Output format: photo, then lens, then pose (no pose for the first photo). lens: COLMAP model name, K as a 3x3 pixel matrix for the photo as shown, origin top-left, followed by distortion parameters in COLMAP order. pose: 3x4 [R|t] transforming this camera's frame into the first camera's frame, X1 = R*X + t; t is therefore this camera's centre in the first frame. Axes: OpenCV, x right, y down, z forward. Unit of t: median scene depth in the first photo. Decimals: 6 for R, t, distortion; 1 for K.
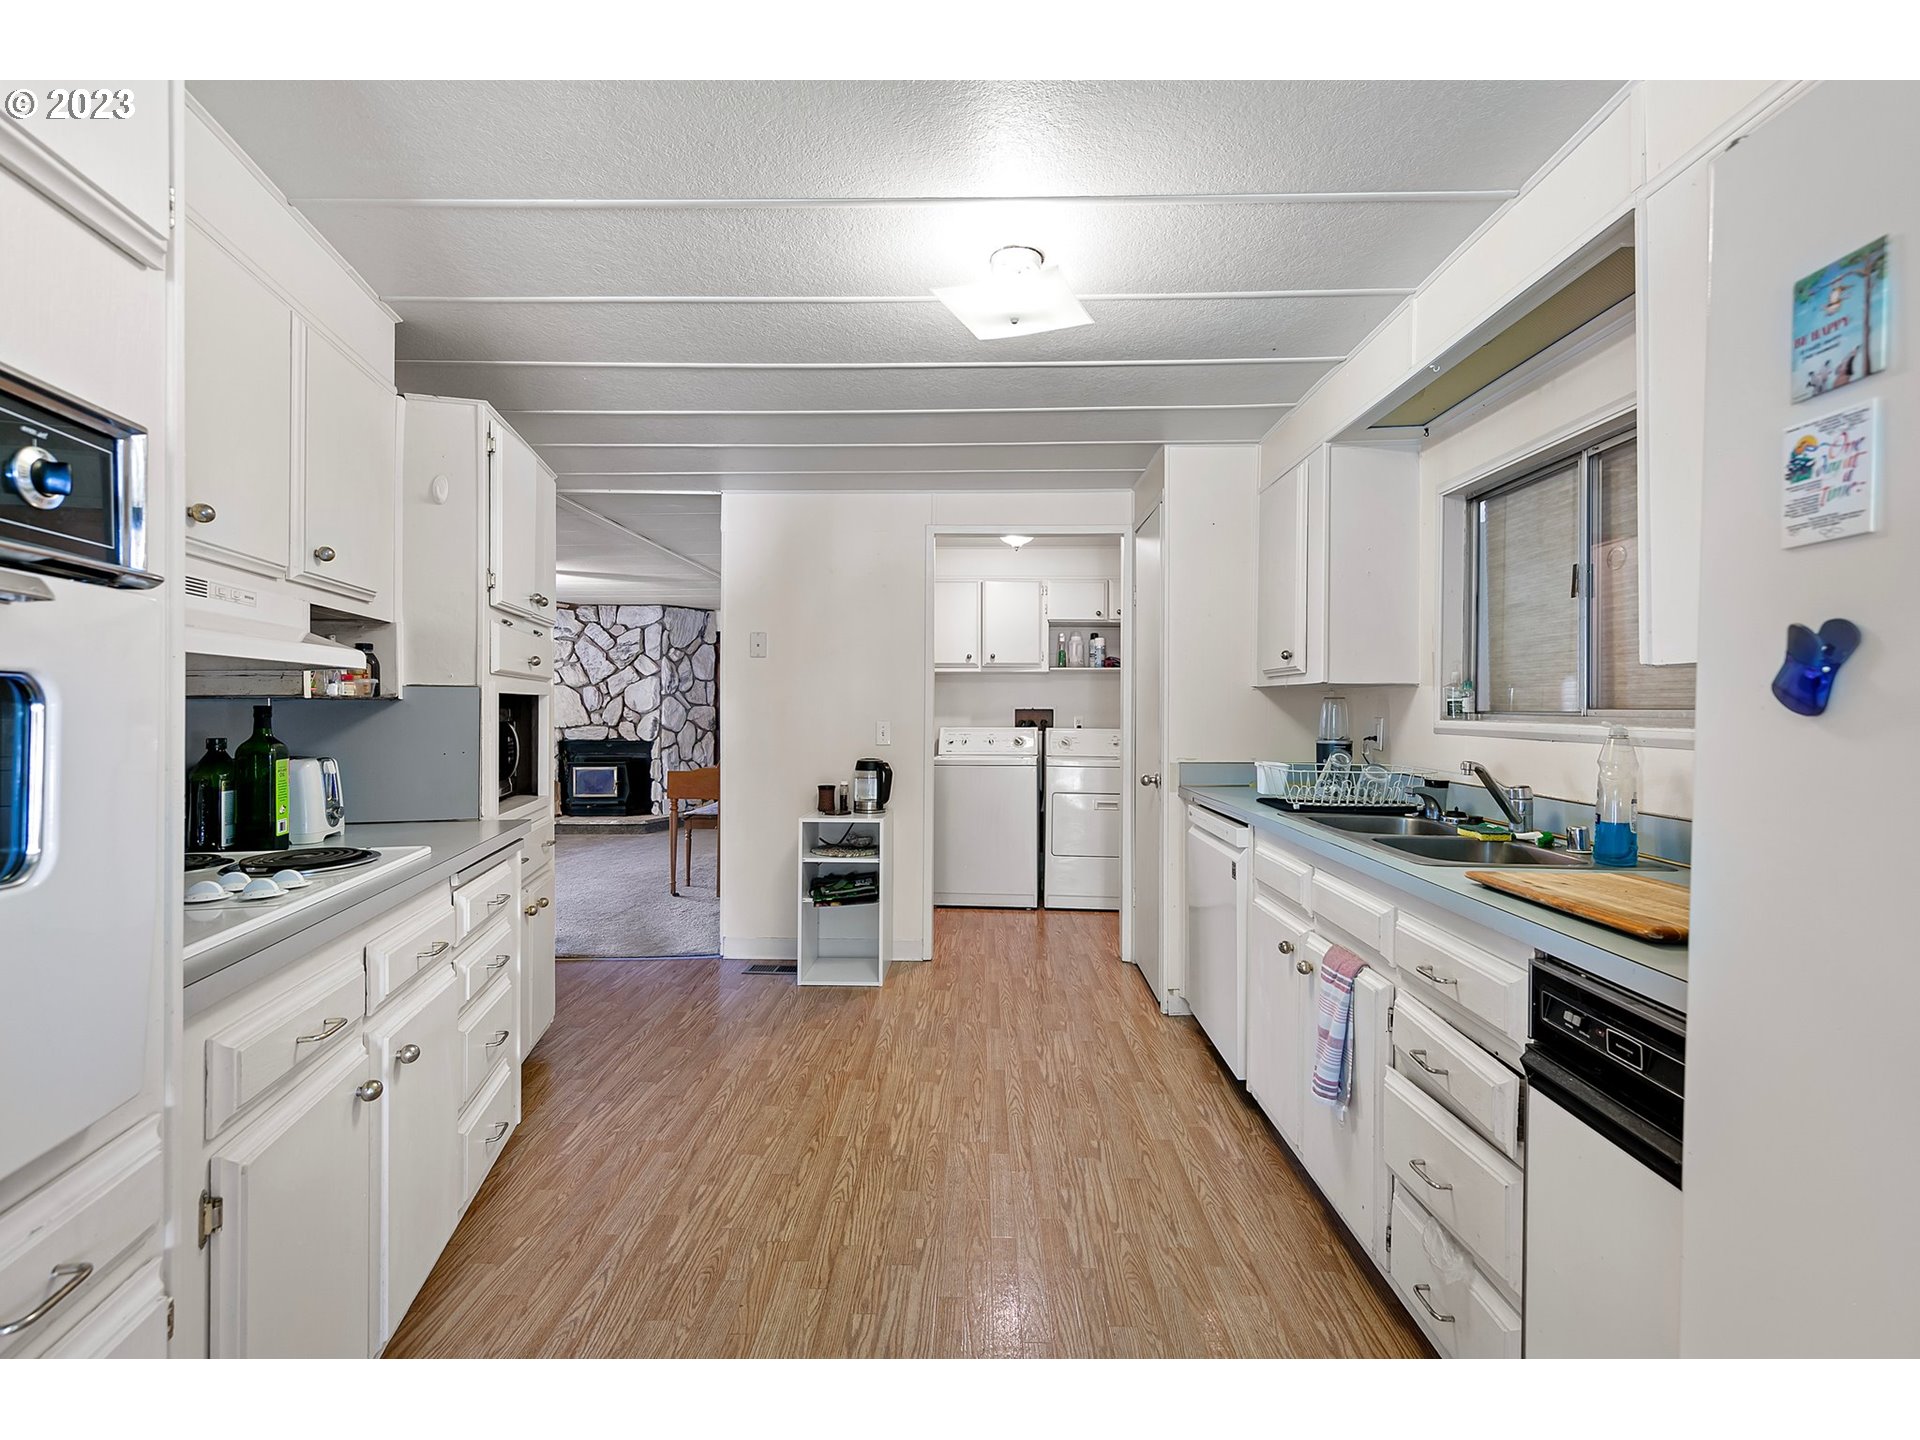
lens RADIAL K [[841.6, 0, 968.1], [0, 841.6, 708.4], [0, 0, 1]] dist [-0.000608, -0.000095]
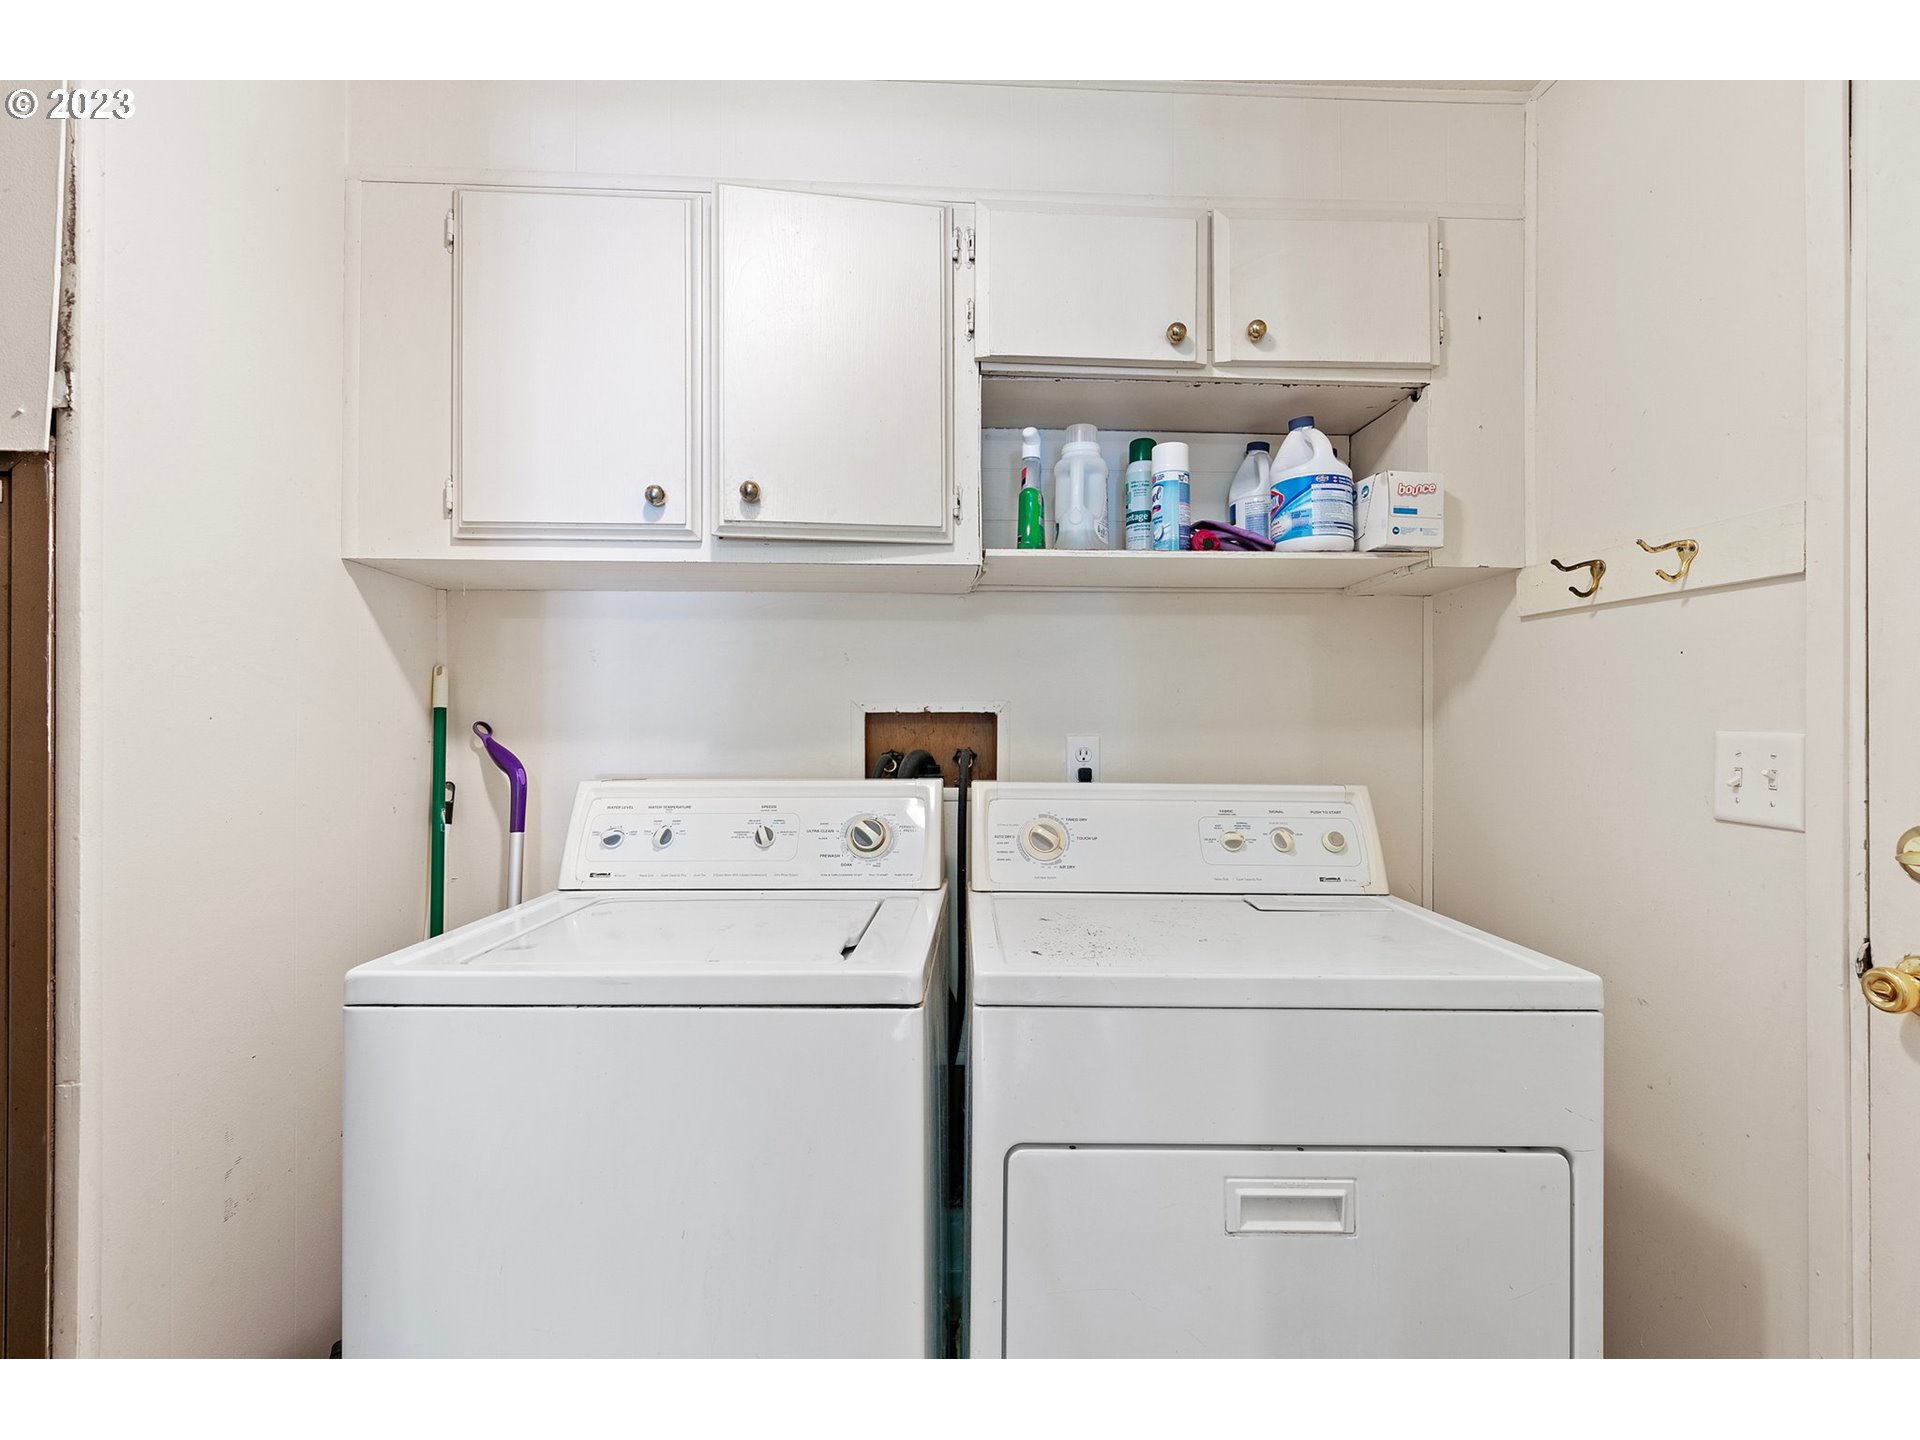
lens RADIAL K [[1250.8, 0, 960.0], [0, 1250.8, 720.0], [0, 0, 1]] dist [0.002757, 0.000923]
pose [[0.997013, 0.000133, 0.077232, 0.059363], [0.000688, 0.999944, -0.010606, 0.007585], [-0.077229, 0.010627, 0.996957, 0.612878]]
